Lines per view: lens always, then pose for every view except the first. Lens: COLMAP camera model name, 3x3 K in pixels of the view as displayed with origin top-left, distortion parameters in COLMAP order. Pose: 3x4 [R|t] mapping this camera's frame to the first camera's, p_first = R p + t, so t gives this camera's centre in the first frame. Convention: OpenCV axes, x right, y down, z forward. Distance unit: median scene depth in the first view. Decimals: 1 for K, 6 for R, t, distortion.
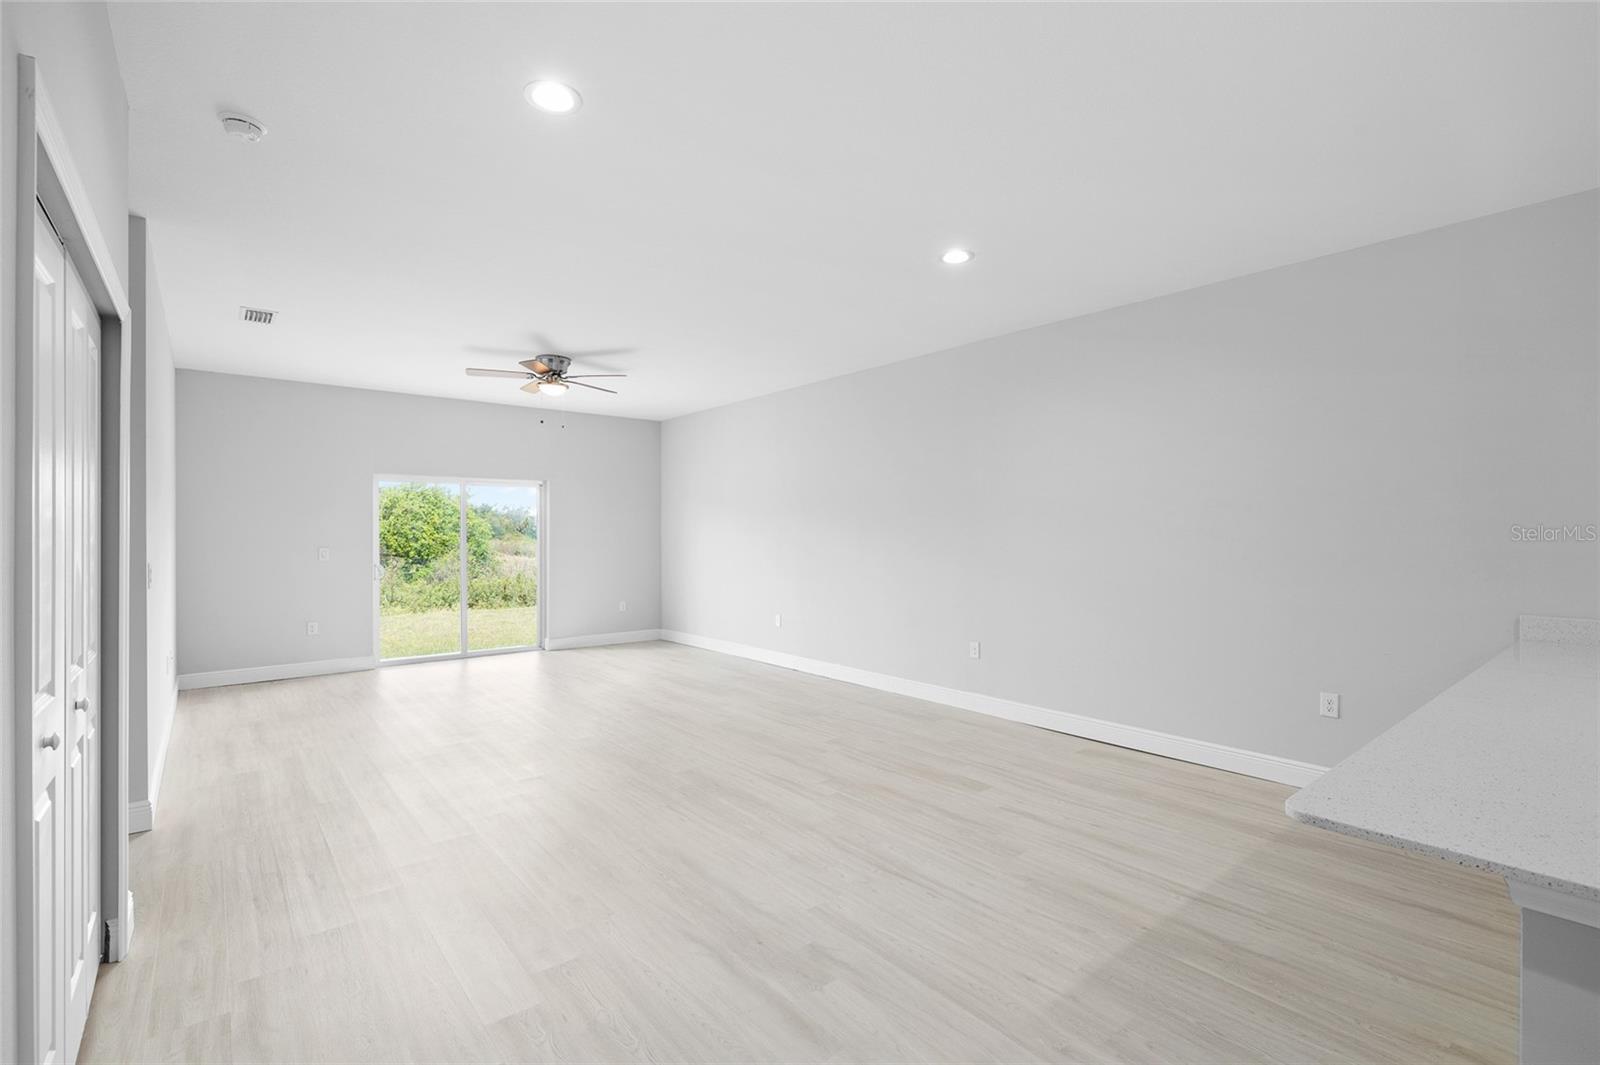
lens RADIAL K [[716.2, 0, 800.0], [0, 716.2, 532.5], [0, 0, 1]] dist [-0.003216, -0.000246]
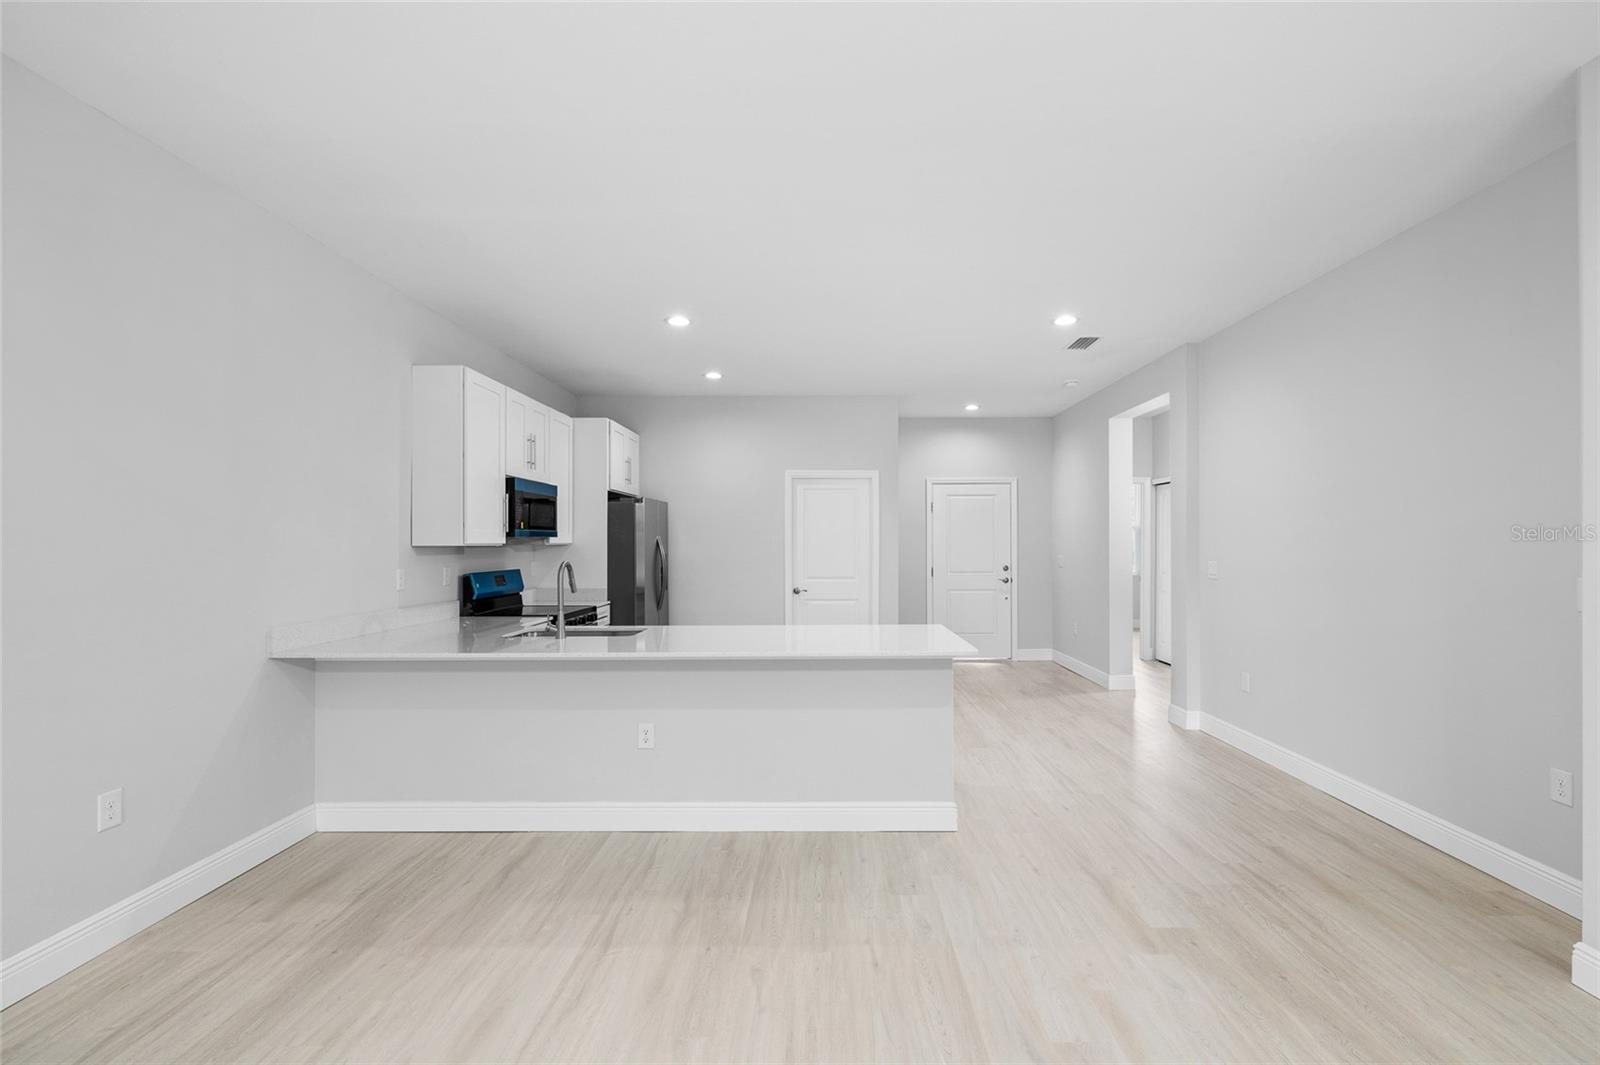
lens RADIAL K [[727.1, 0, 816.3], [0, 727.1, 538.9], [0, 0, 1]] dist [-0.000813, -0.000084]
pose [[-0.767087, 0.003596, 0.641533, -0.153760], [-0.000133, 0.999983, -0.005764, -0.001505], [-0.641543, -0.004507, -0.767074, 0.944230]]
